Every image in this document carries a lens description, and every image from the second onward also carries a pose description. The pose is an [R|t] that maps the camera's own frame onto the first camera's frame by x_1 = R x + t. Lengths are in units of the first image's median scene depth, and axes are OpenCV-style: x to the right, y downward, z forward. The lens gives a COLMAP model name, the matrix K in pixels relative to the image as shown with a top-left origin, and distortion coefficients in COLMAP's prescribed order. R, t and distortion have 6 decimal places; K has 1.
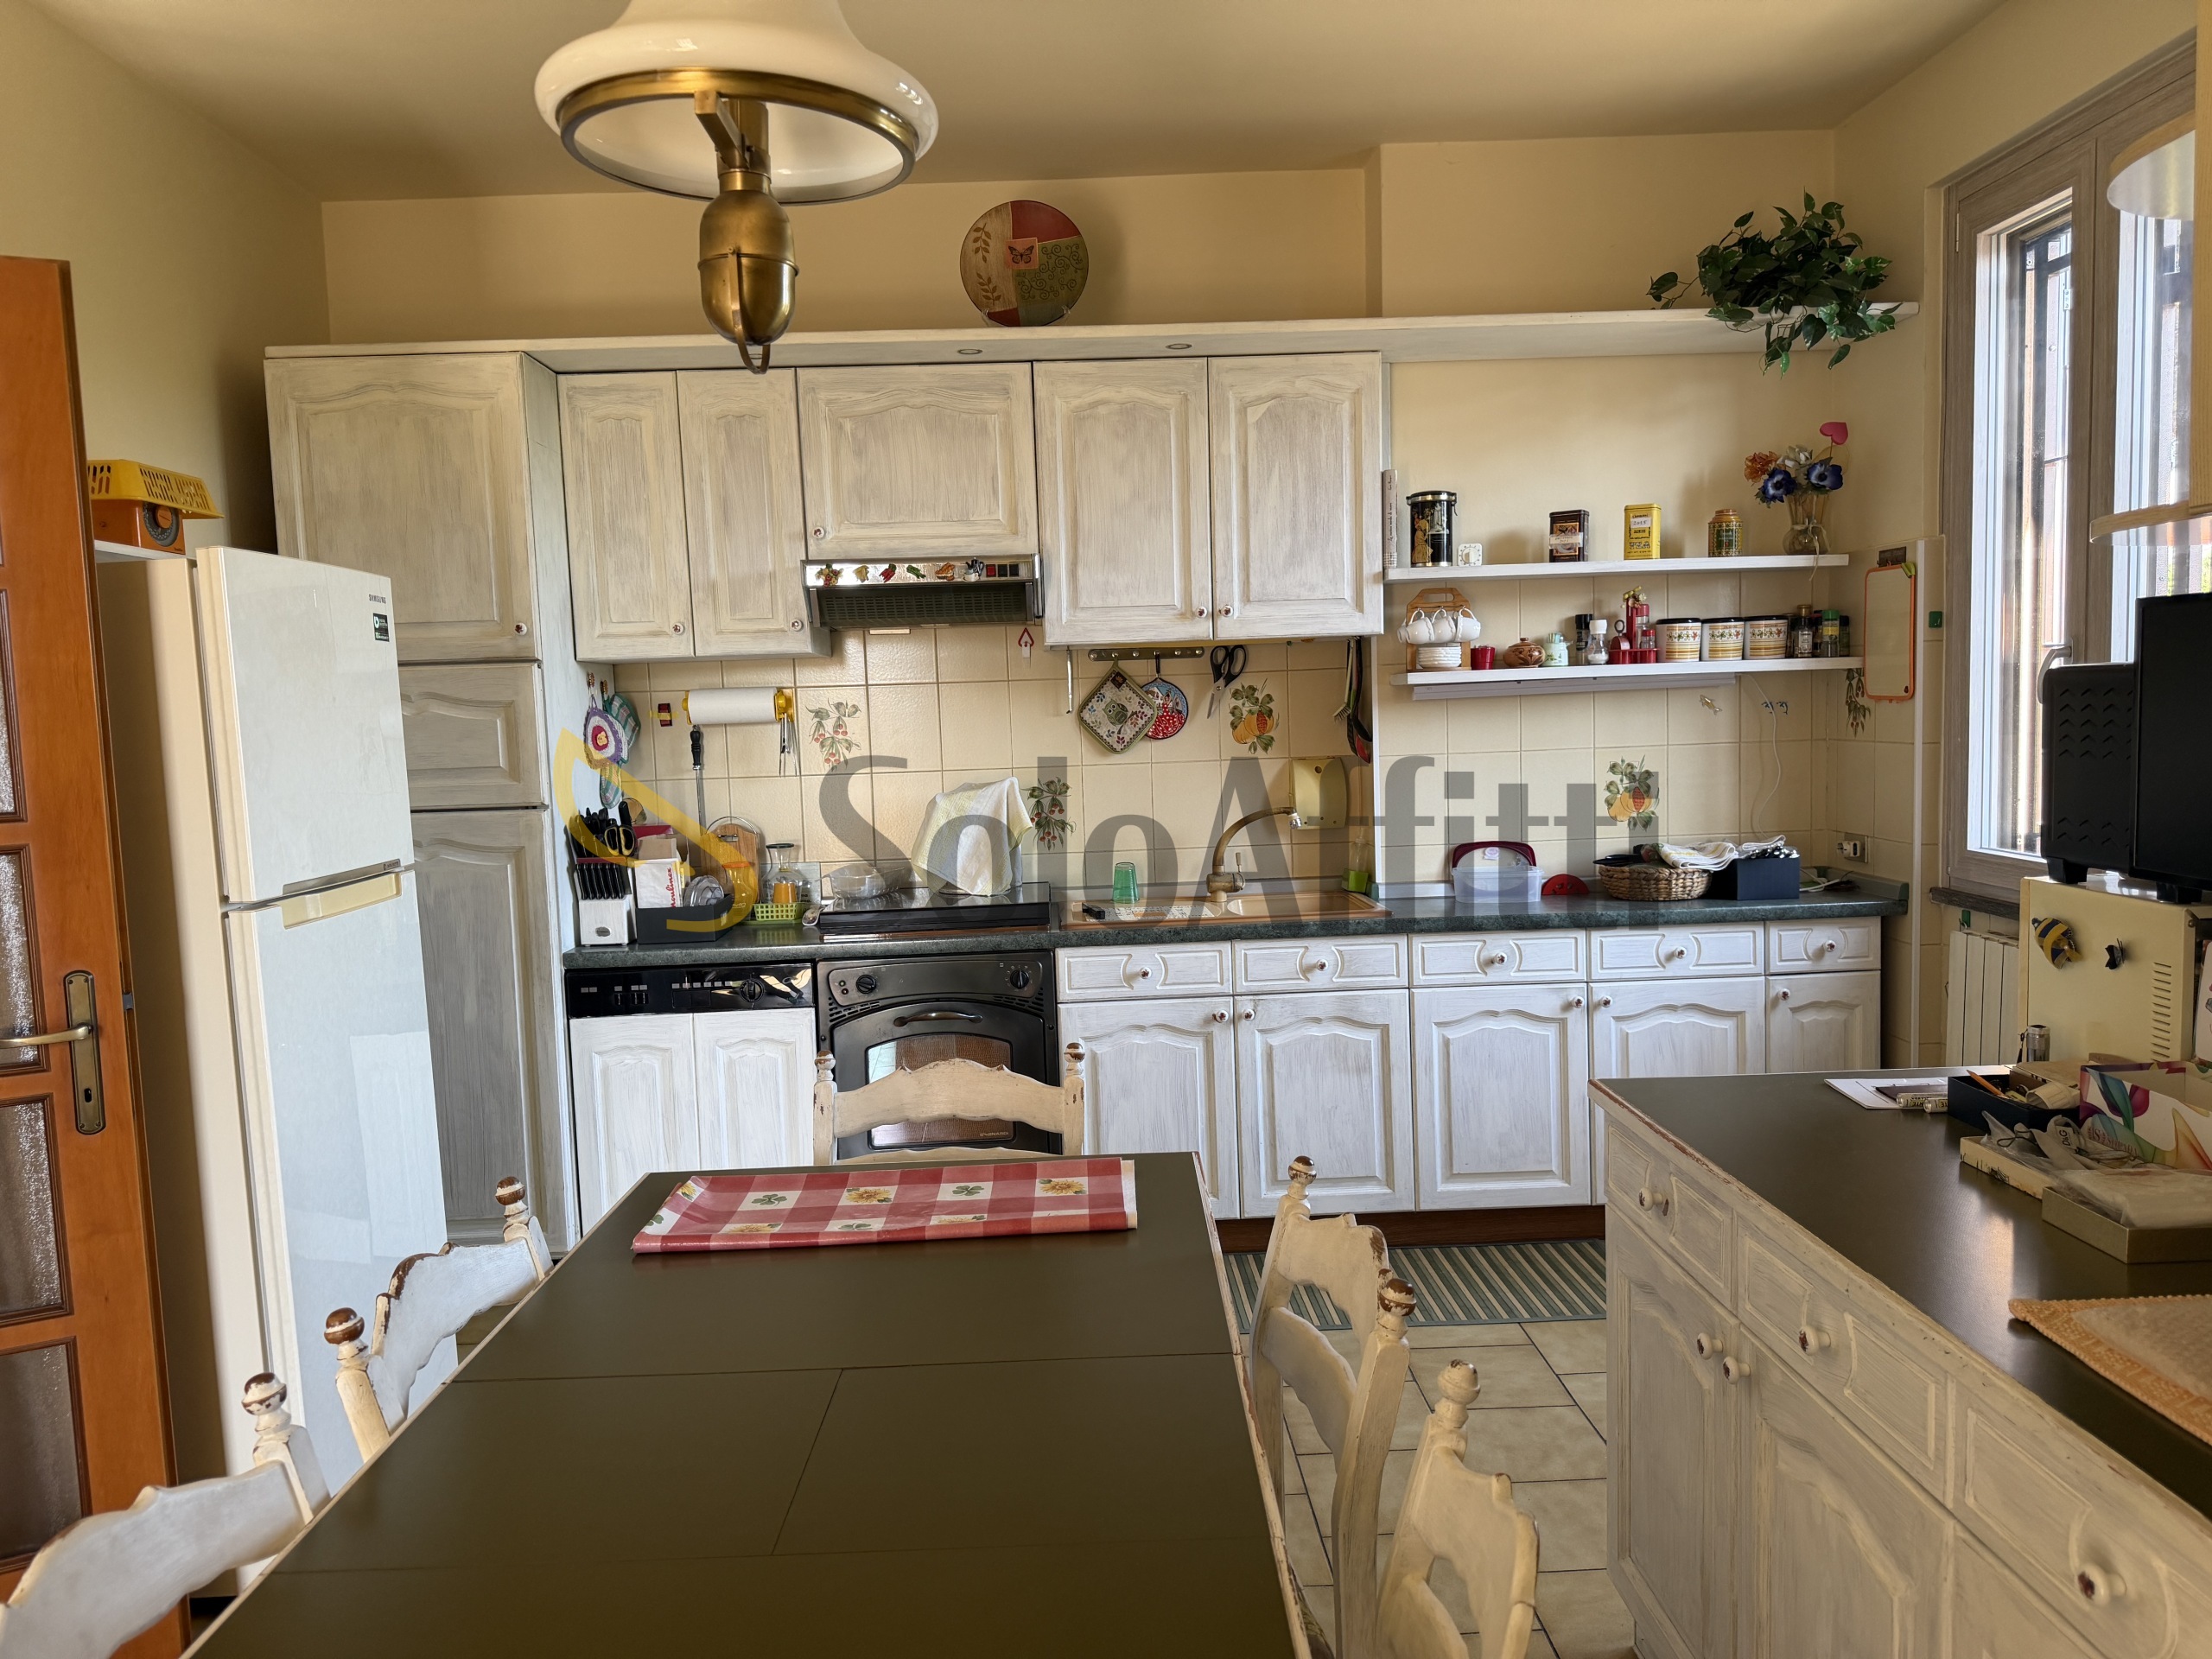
lens RADIAL K [[1567.6, 0, 1096.1], [0, 1567.6, 832.8], [0, 0, 1]] dist [0.066539, -0.085934]
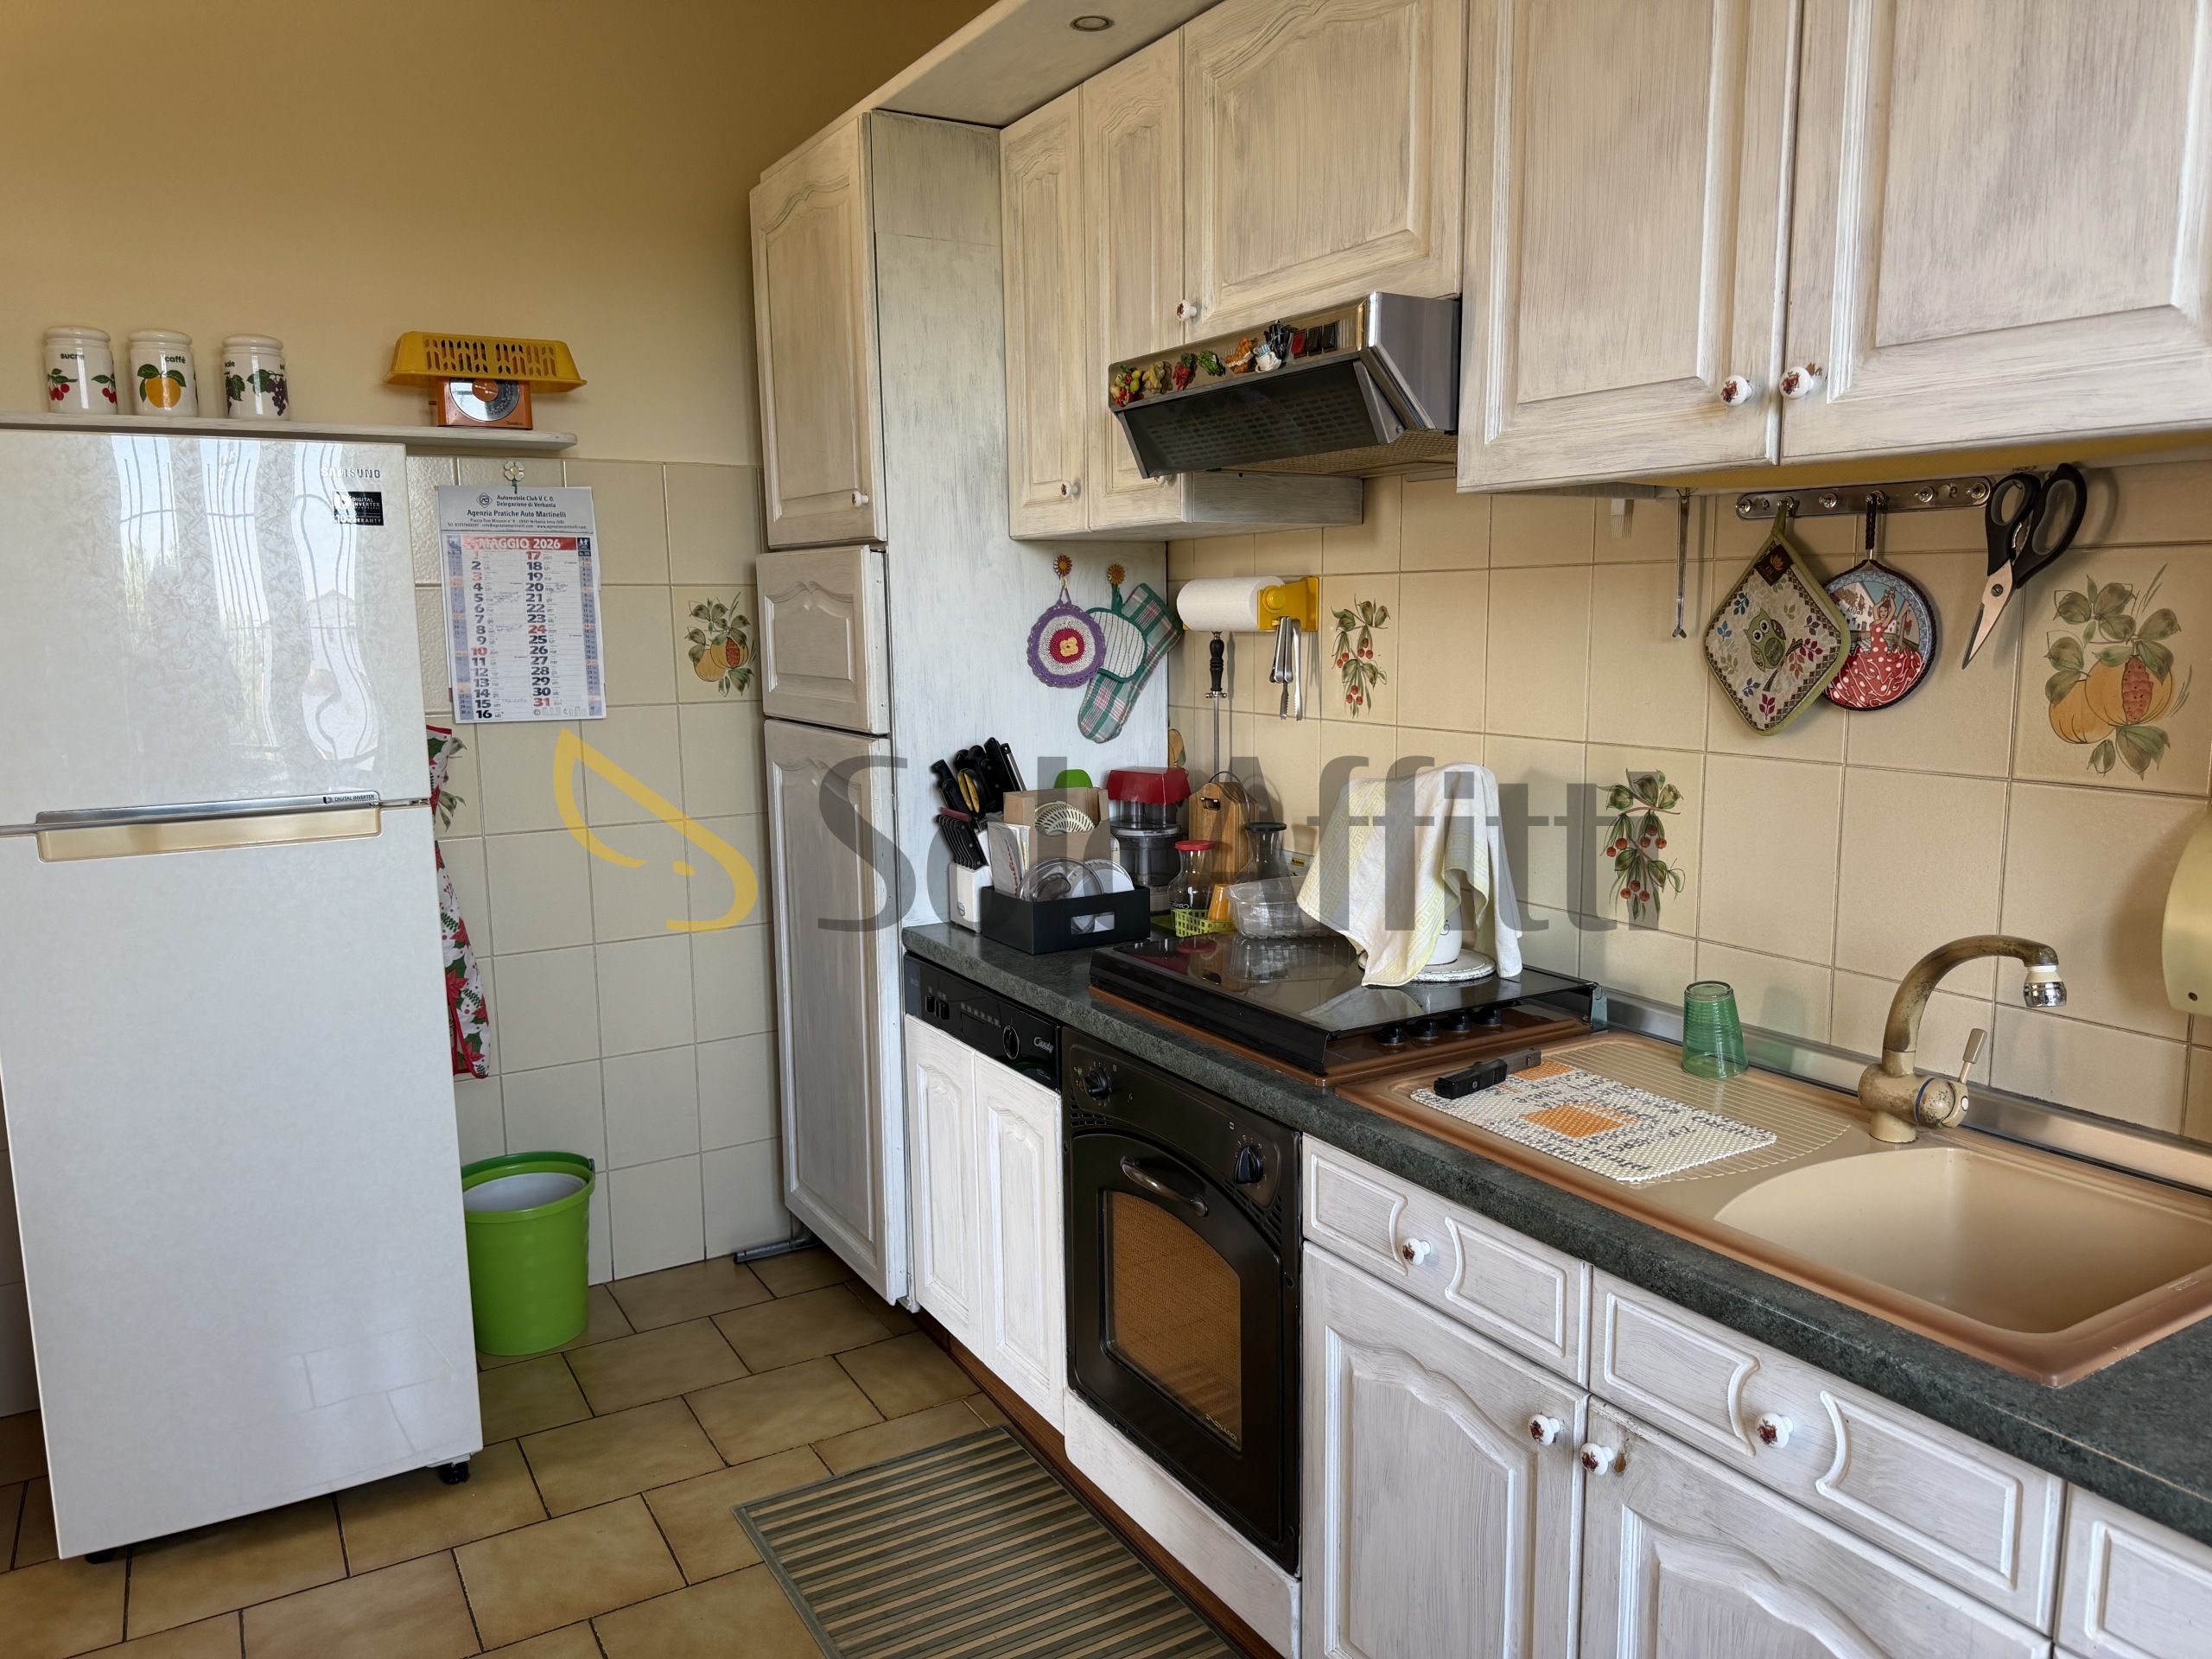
lens RADIAL K [[1567.6, 0, 1066.4], [0, 1567.6, 834.0], [0, 0, 1]] dist [0.066539, -0.085934]
pose [[0.470559, 0.157191, -0.868254, 0.340230], [-0.074480, 0.987568, 0.138427, -0.077152], [0.879220, -0.000470, 0.476417, 0.682698]]
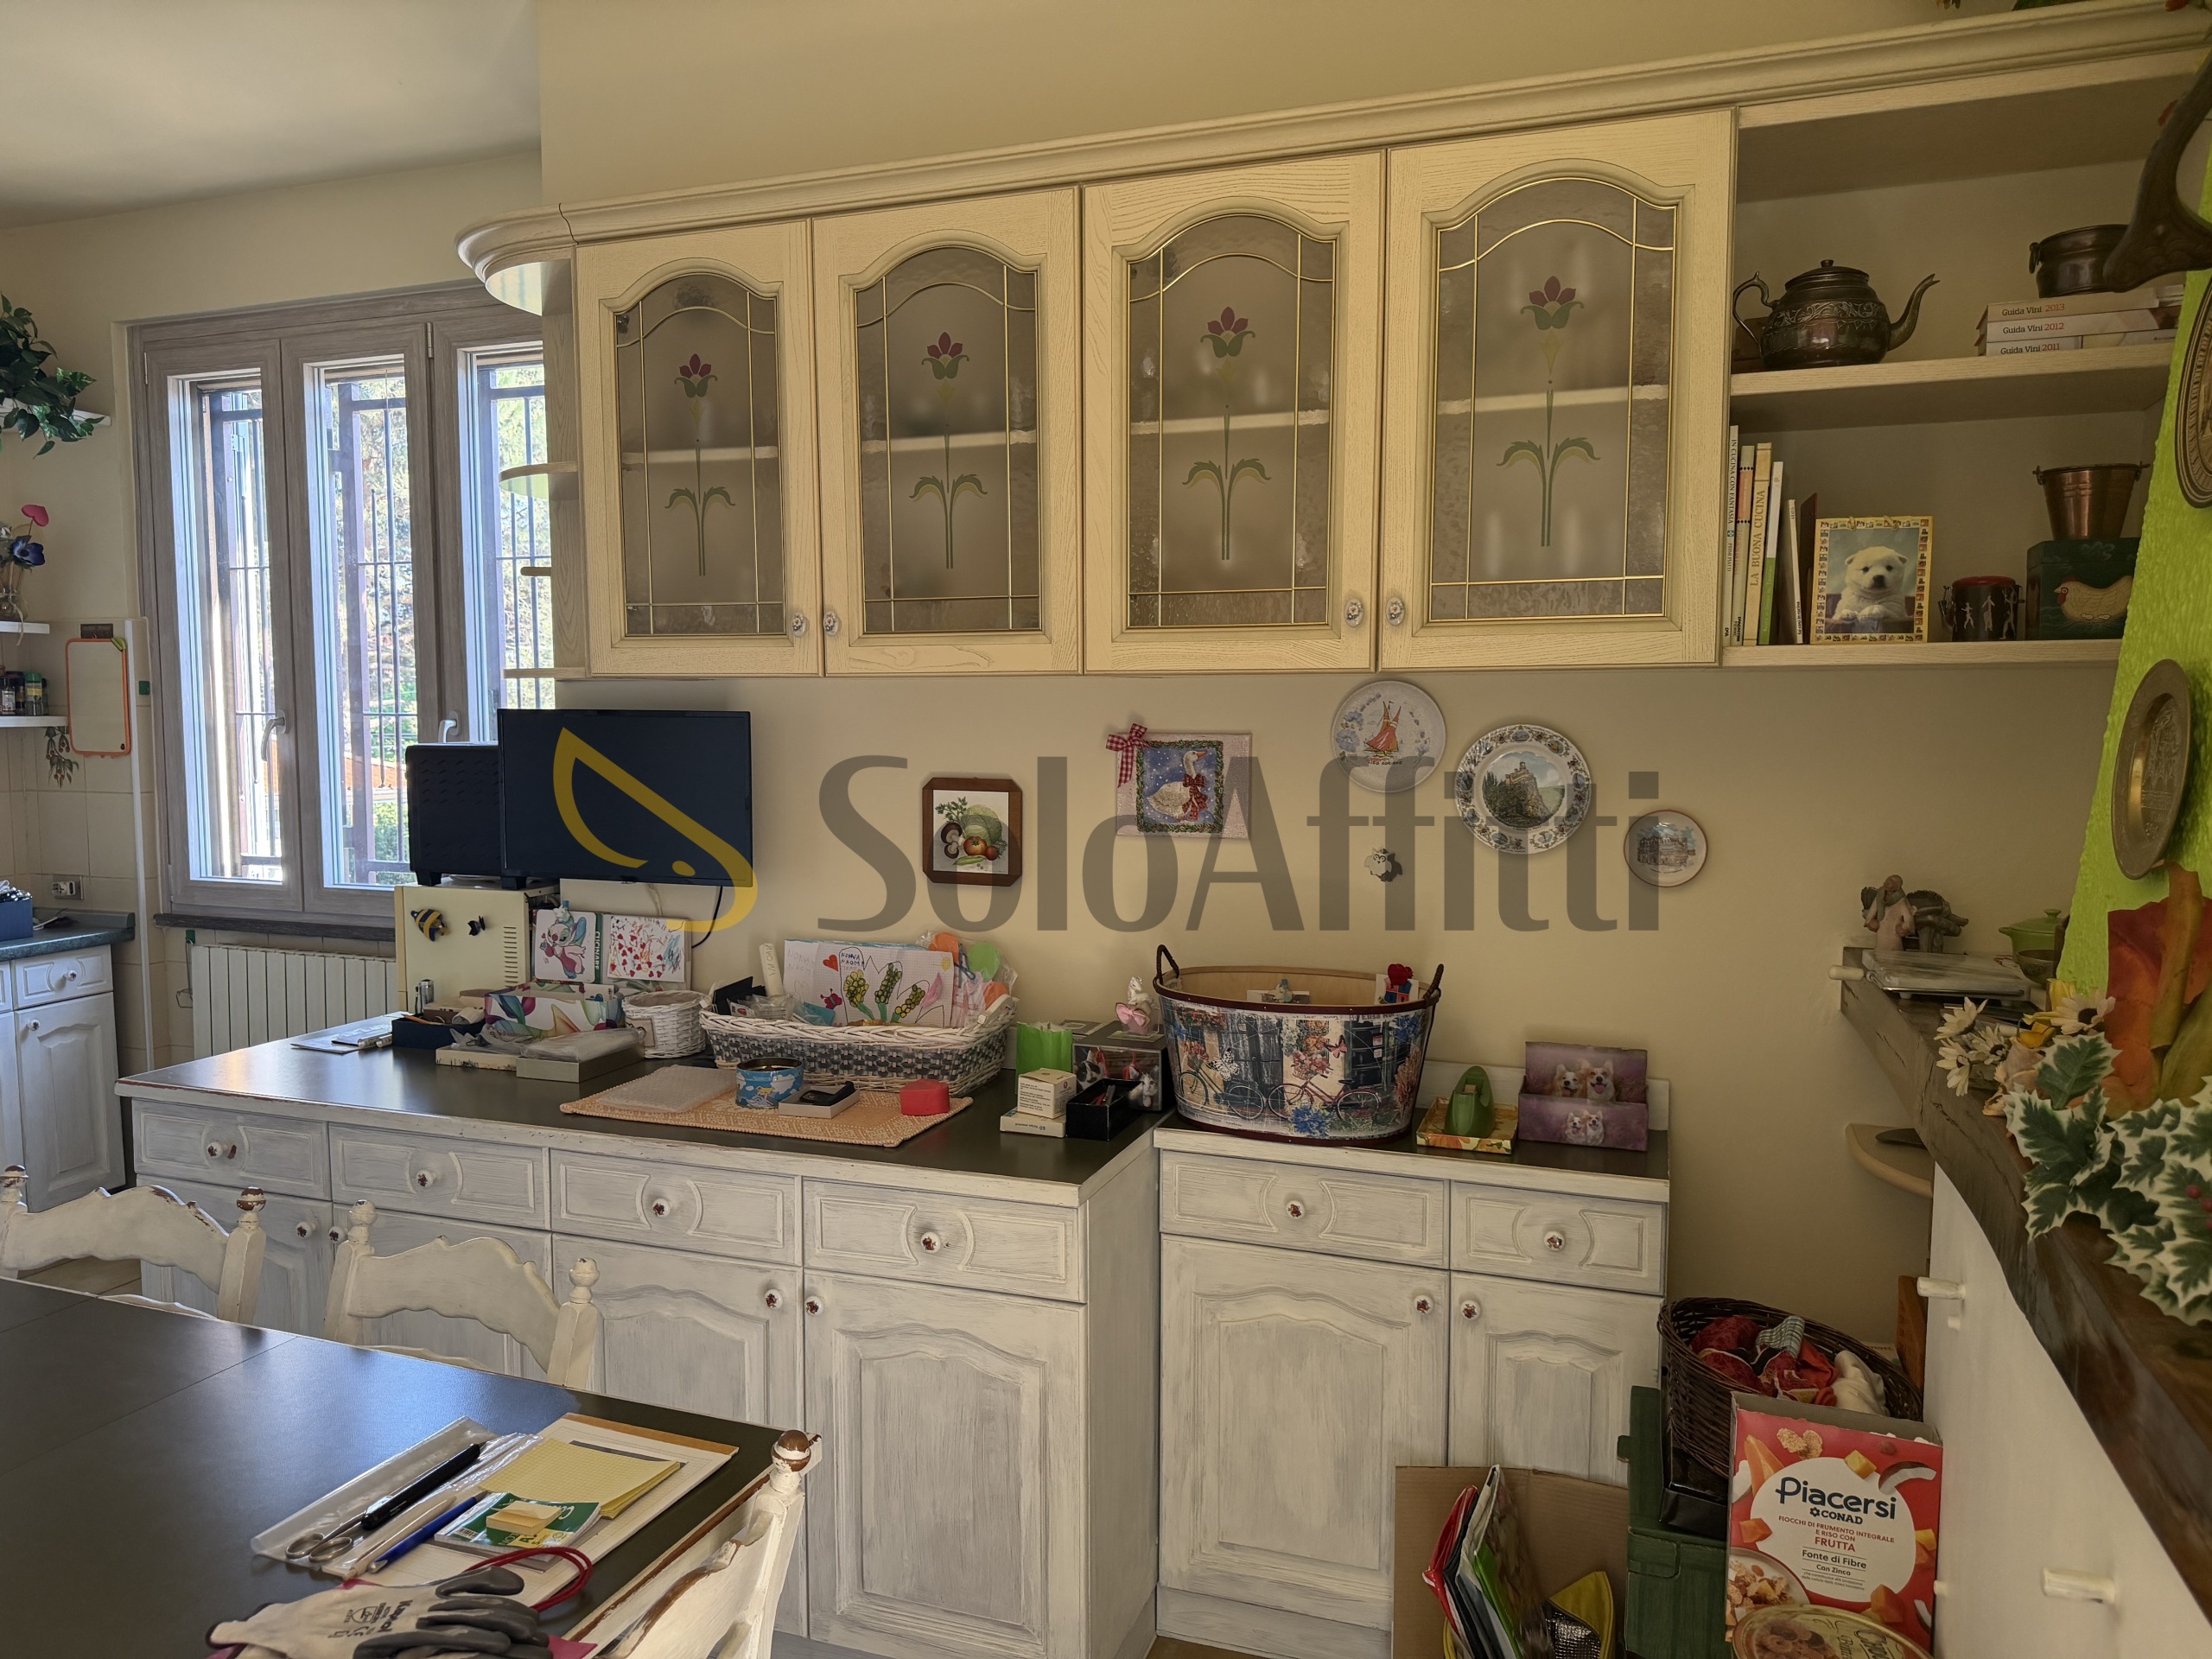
lens RADIAL K [[1567.6, 0, 1103.9], [0, 1567.6, 833.8], [0, 0, 1]] dist [0.066539, -0.085934]
pose [[0.363287, -0.046190, 0.930532, -0.304245], [0.066749, 0.997494, 0.023454, -0.005558], [-0.929283, 0.053591, 0.365460, -0.088920]]
